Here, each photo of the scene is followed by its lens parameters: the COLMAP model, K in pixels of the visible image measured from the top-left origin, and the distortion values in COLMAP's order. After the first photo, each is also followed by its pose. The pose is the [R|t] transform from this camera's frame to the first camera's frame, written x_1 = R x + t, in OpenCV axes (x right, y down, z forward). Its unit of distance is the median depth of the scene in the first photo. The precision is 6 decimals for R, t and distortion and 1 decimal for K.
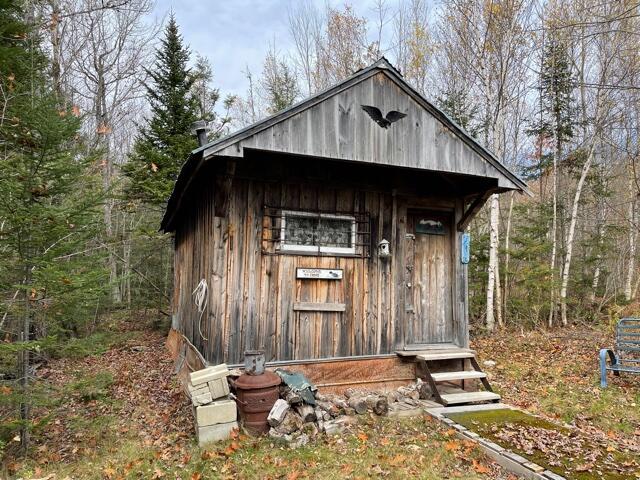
lens RADIAL K [[482.9, 0, 320.0], [0, 482.9, 240.0], [0, 0, 1]] dist [0.000705, -0.000386]
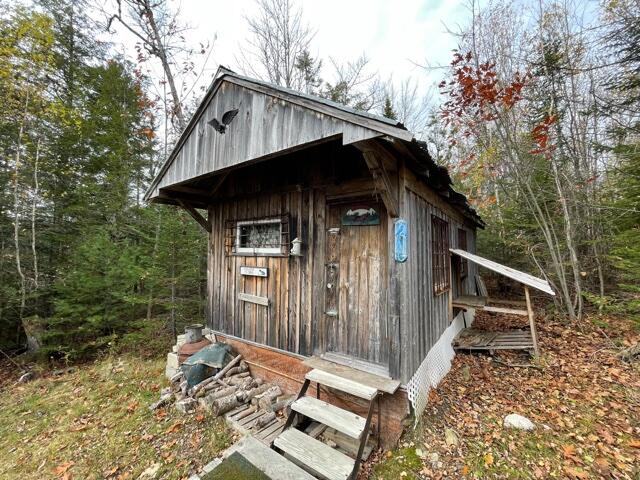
lens RADIAL K [[263.8, 0, 320.0], [0, 263.8, 240.0], [0, 0, 1]] dist [-0.001475, -0.000165]
pose [[0.541769, -0.055736, -0.838677, 0.629383], [0.078419, 0.996799, -0.015587, 0.015143], [0.836861, -0.057324, 0.544405, 0.772269]]
